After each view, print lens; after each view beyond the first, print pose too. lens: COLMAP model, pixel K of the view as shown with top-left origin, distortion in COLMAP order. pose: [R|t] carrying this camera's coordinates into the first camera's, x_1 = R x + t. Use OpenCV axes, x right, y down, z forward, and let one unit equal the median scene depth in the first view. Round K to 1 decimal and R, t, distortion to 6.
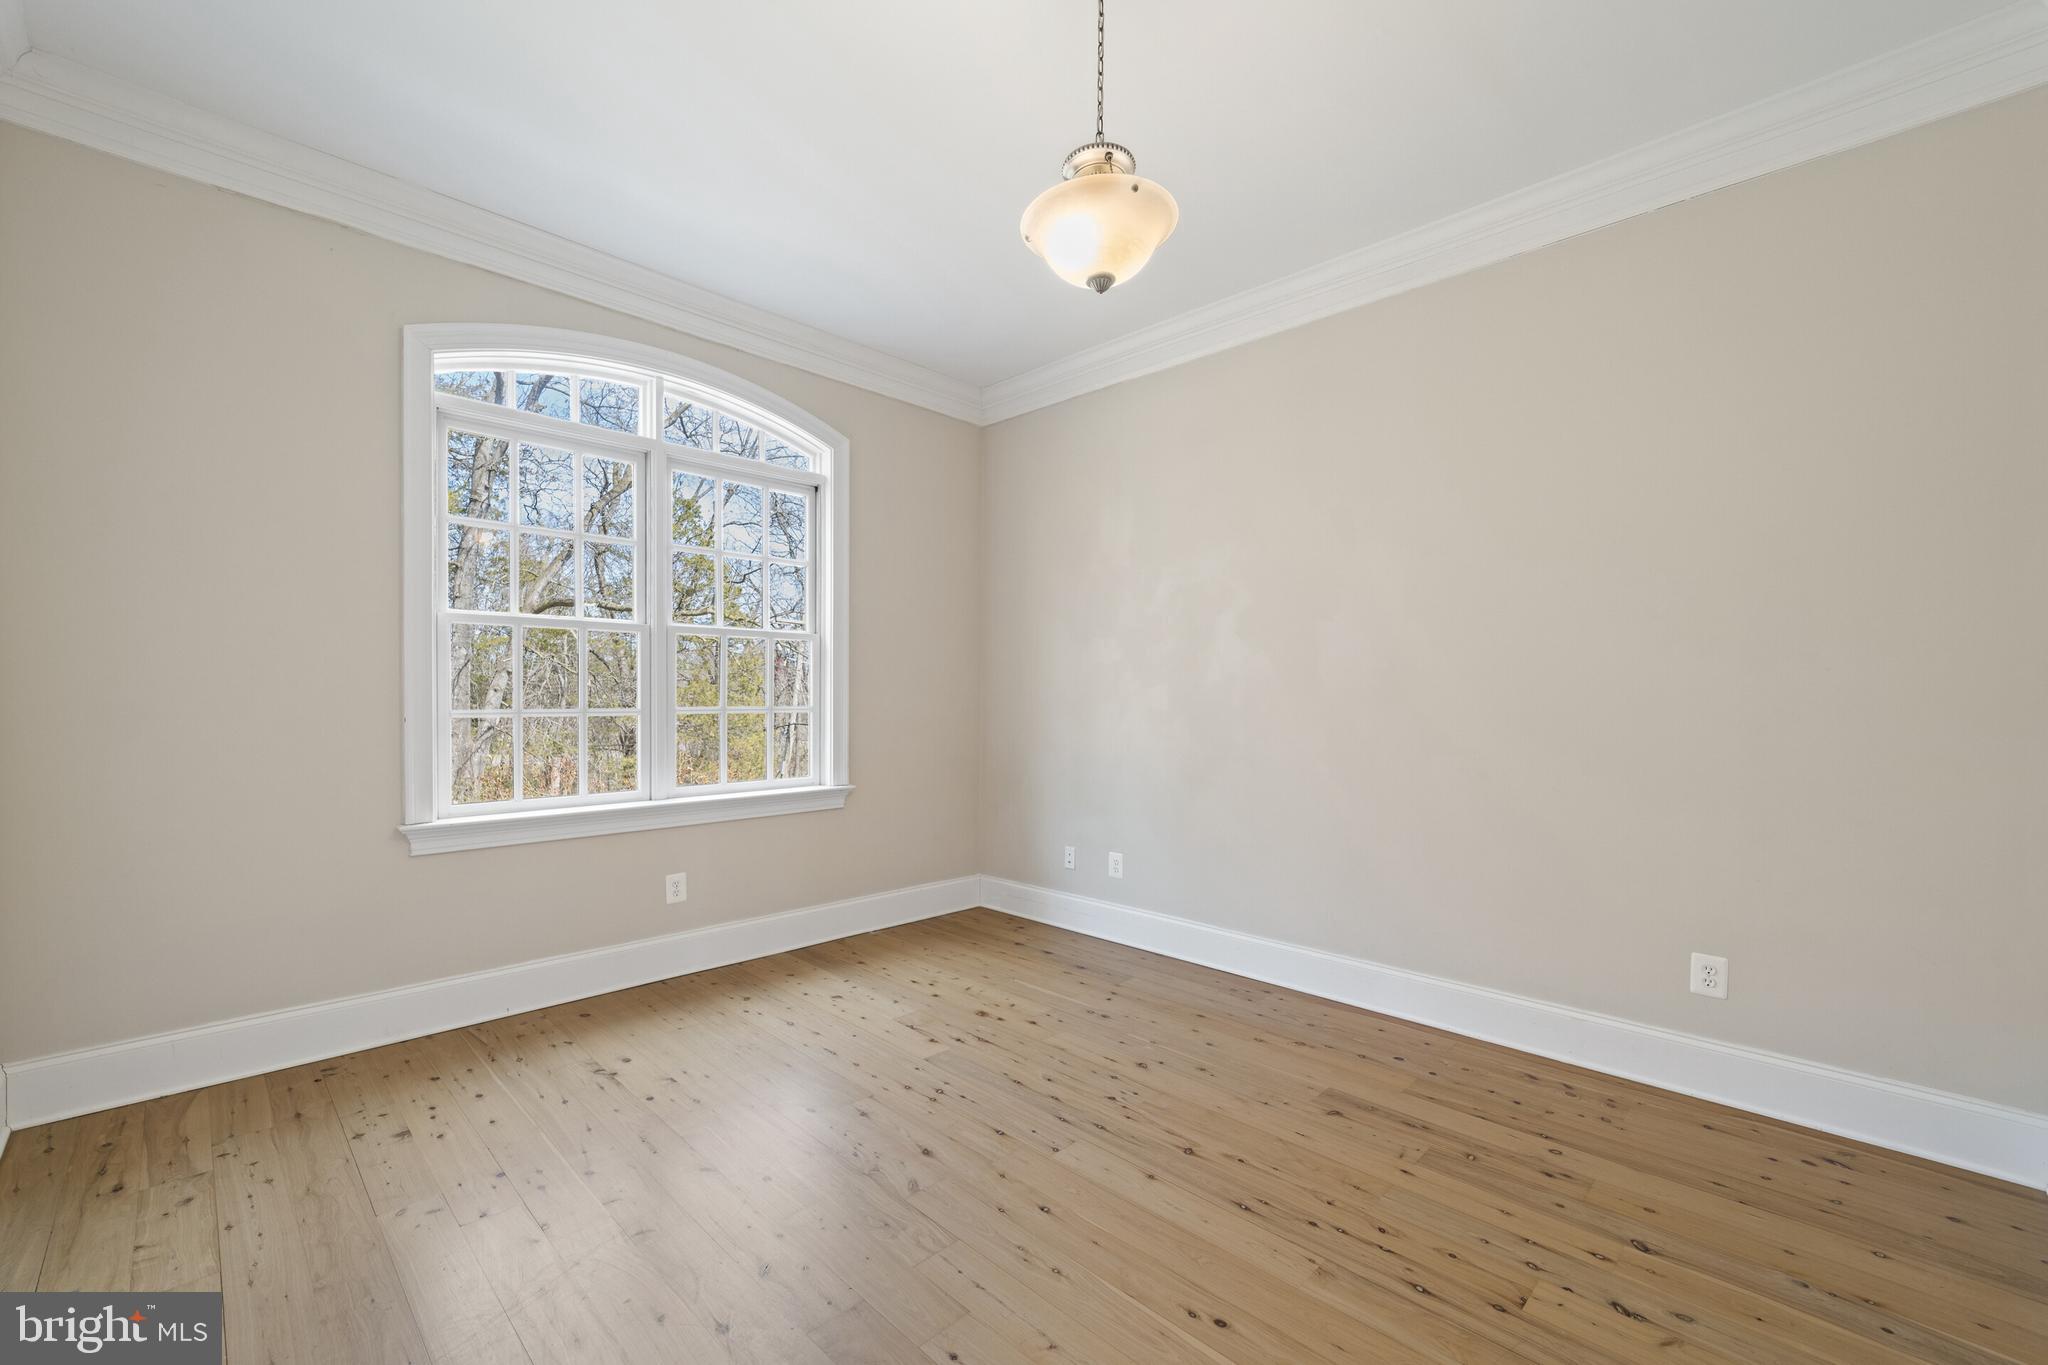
lens RADIAL K [[839.1, 0, 1024.4], [0, 839.1, 711.7], [0, 0, 1]] dist [0.000087, -0.003205]
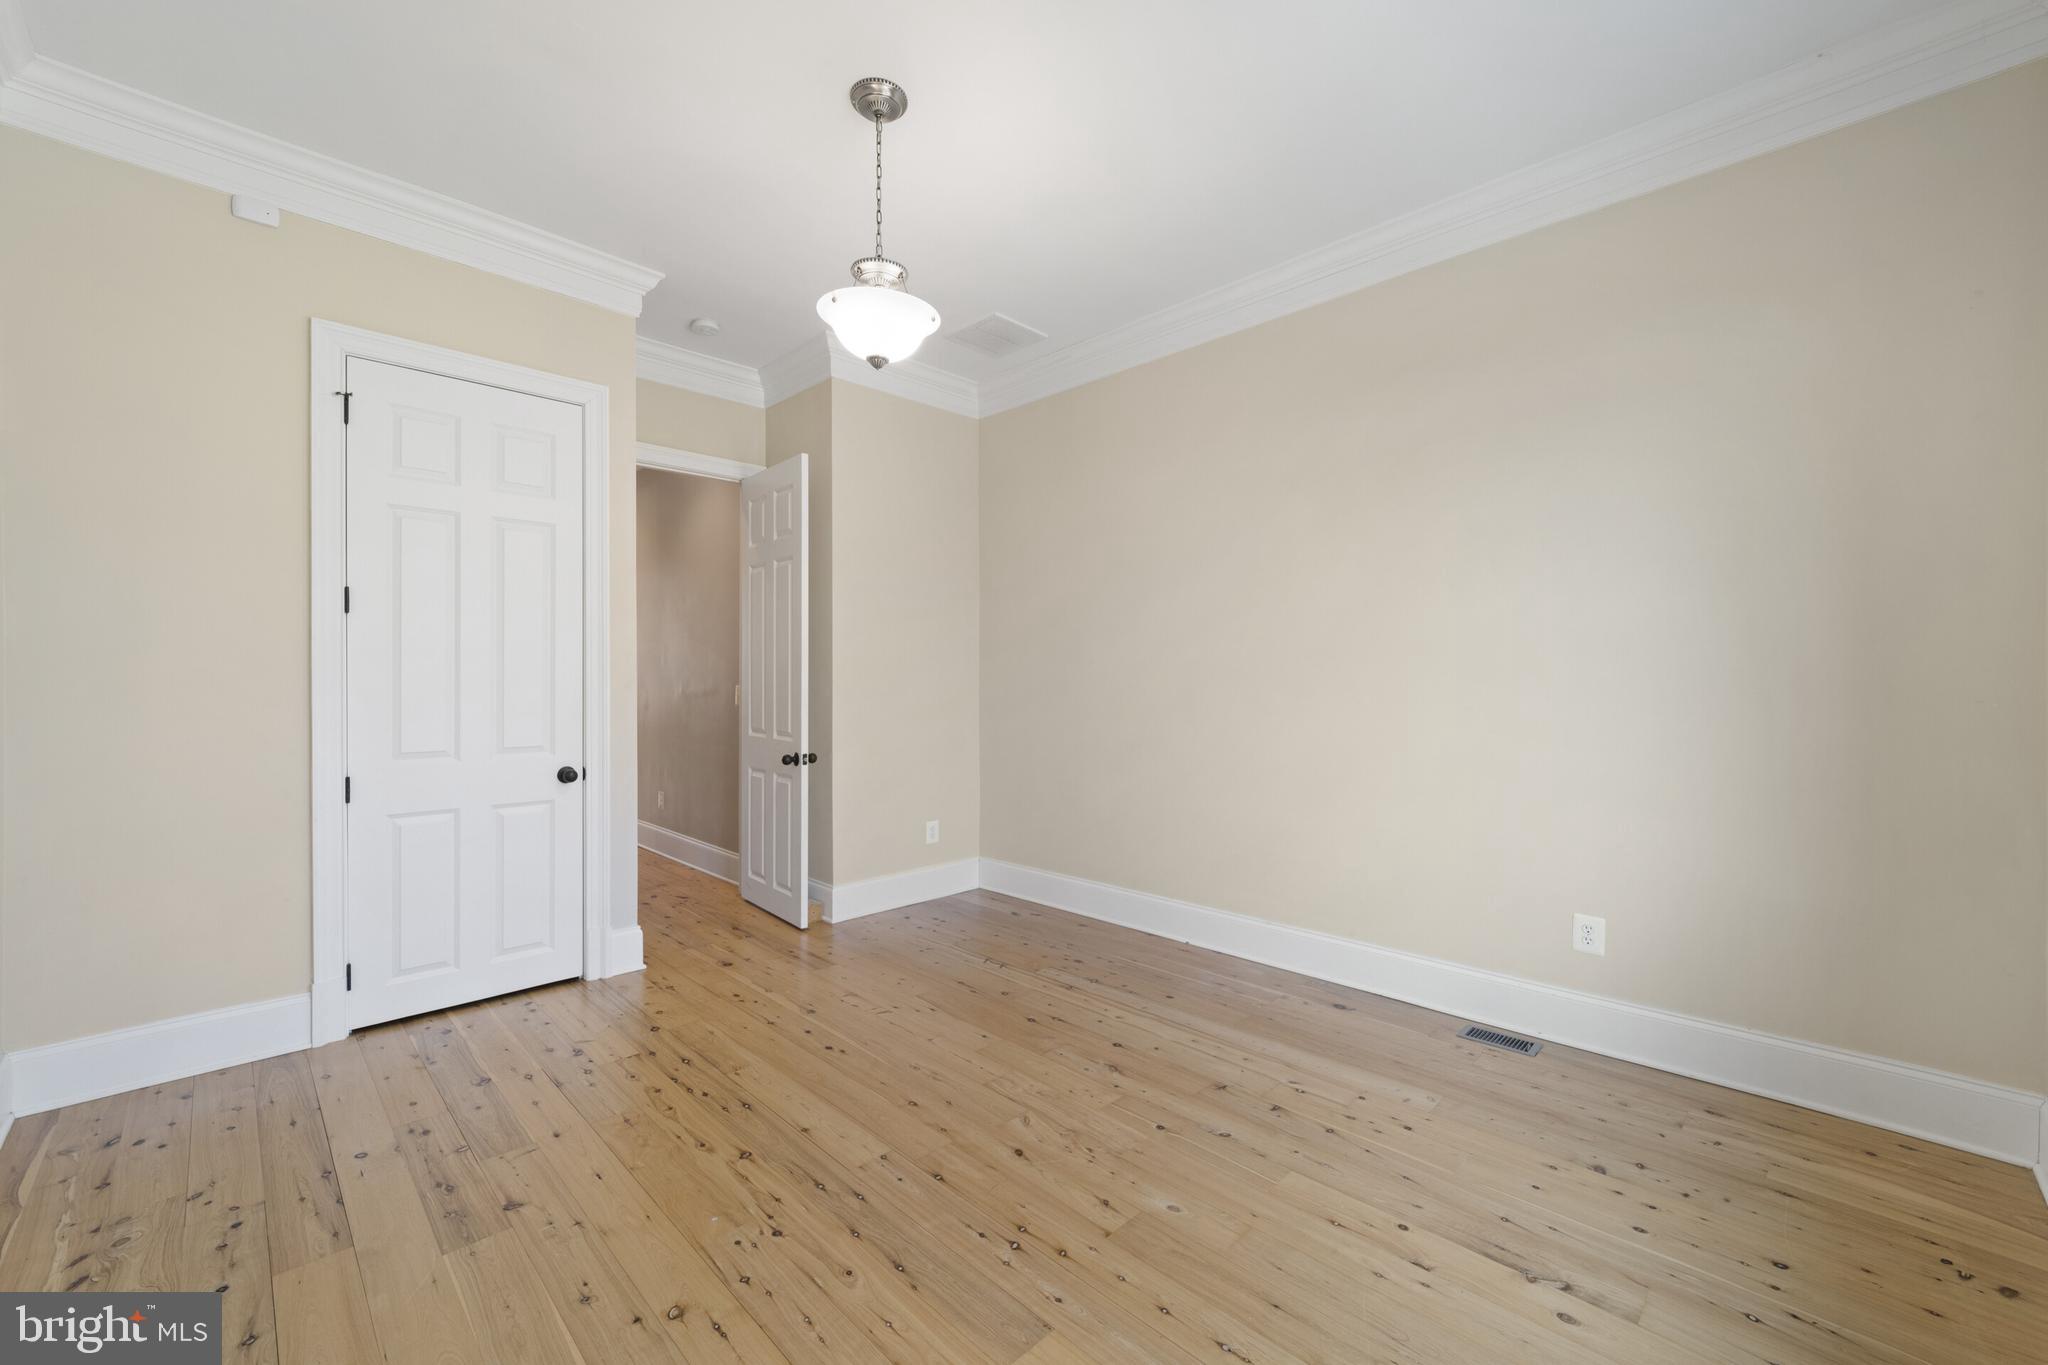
lens RADIAL K [[824.1, 0, 1018.5], [0, 824.1, 685.9], [0, 0, 1]] dist [0.000857, -0.000287]
pose [[-0.999674, -0.006049, 0.024810, -0.086437], [-0.005419, 0.999663, 0.025400, -0.023713], [-0.024955, 0.025257, -0.999369, 1.224531]]
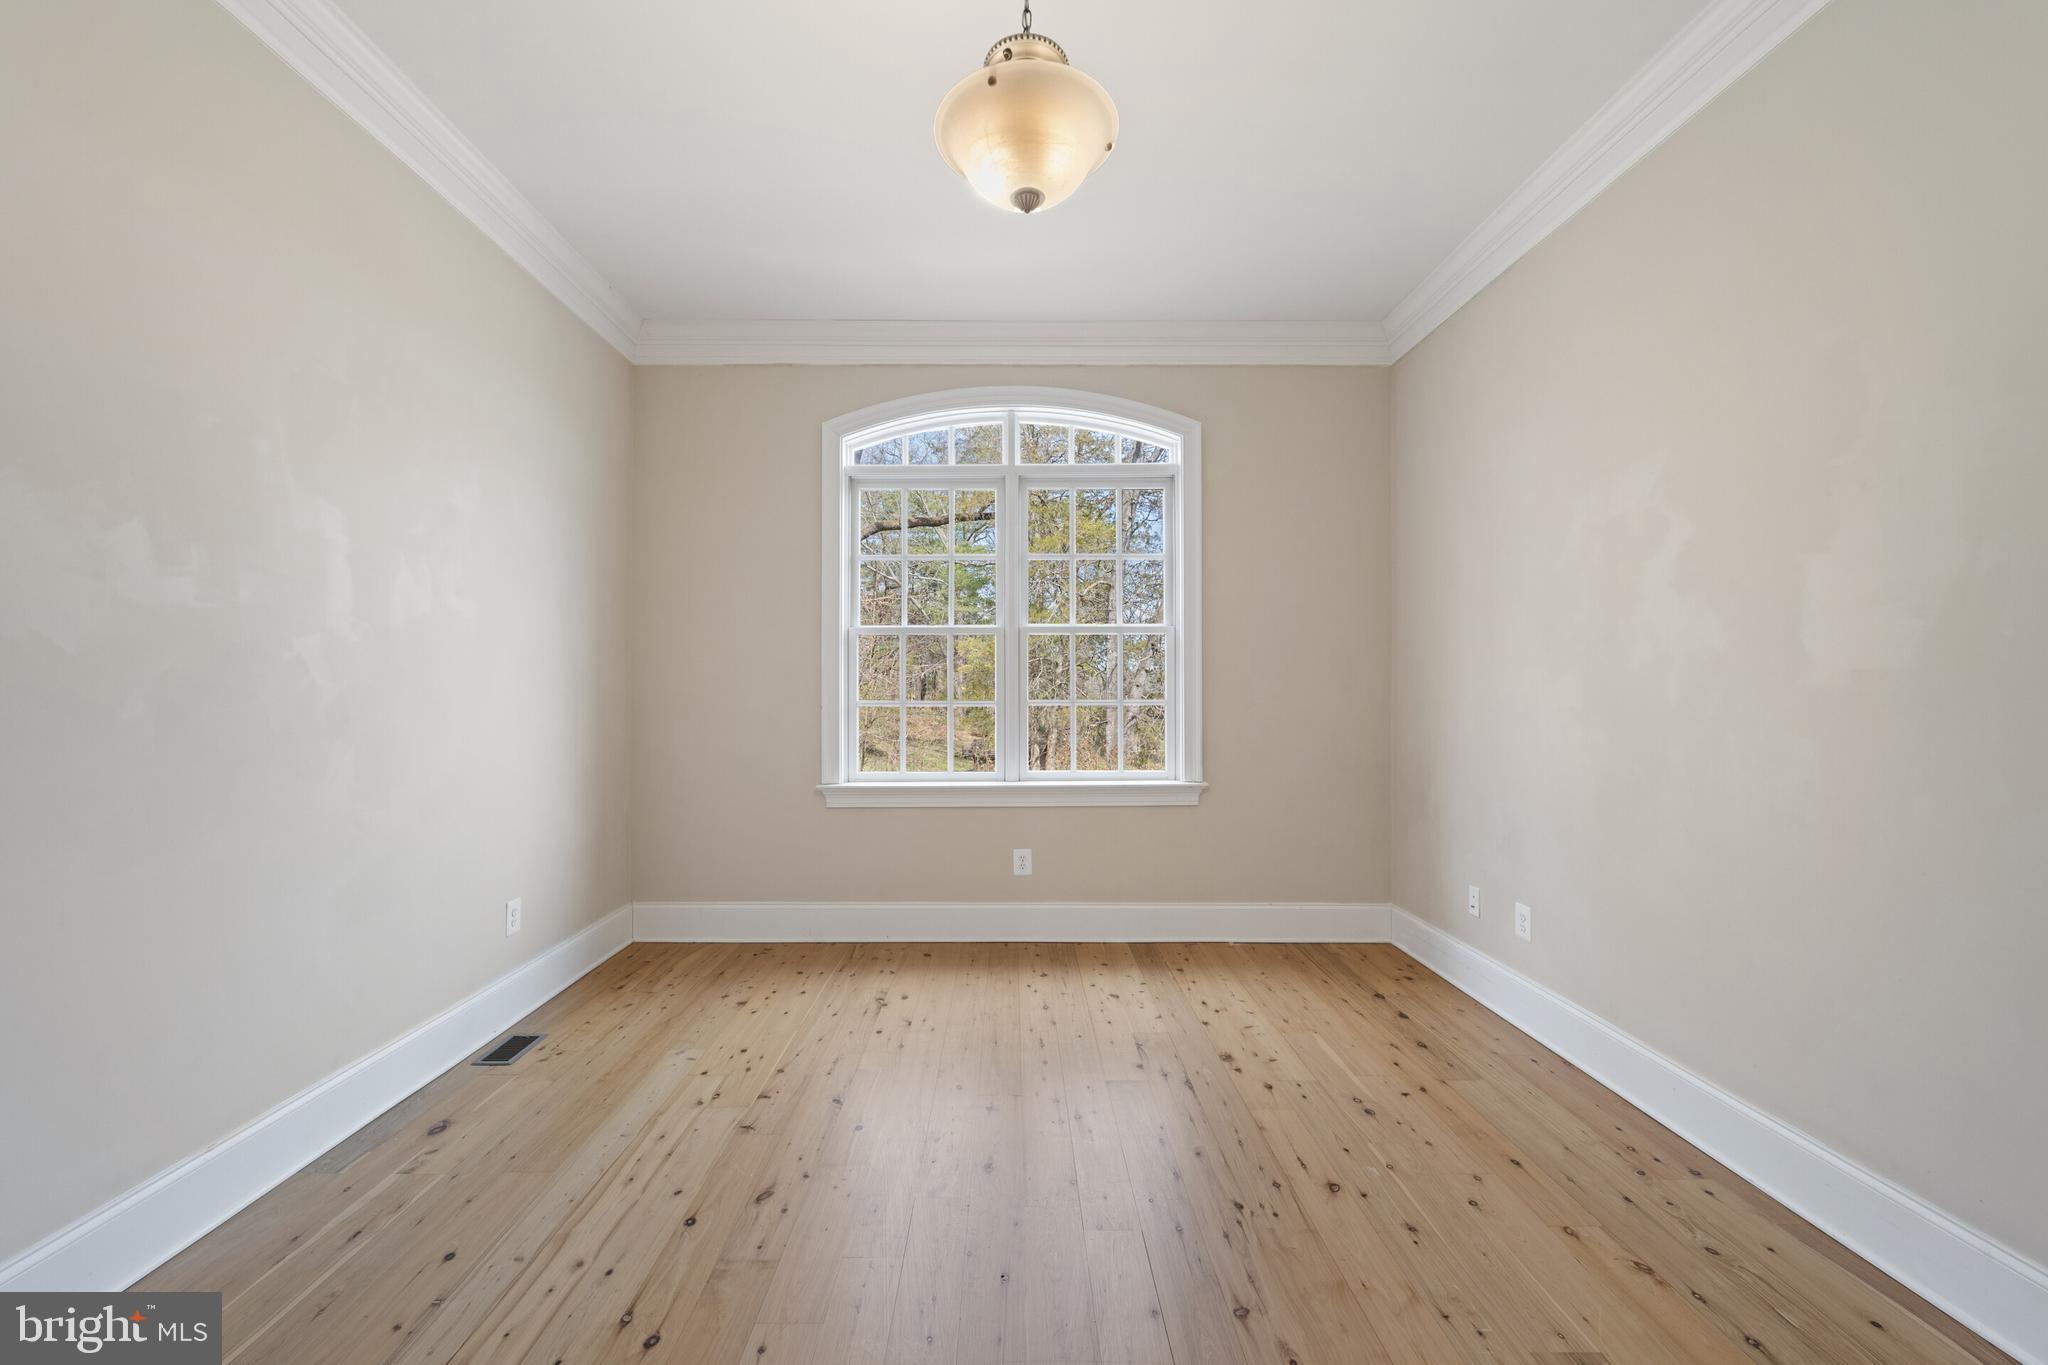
lens RADIAL K [[824.1, 0, 1018.5], [0, 824.1, 685.9], [0, 0, 1]] dist [0.000857, -0.000287]
pose [[0.705413, -0.008723, -0.708743, 0.362989], [-0.009577, 0.999716, -0.021836, 0.000739], [0.708732, 0.022191, 0.705129, 0.223943]]
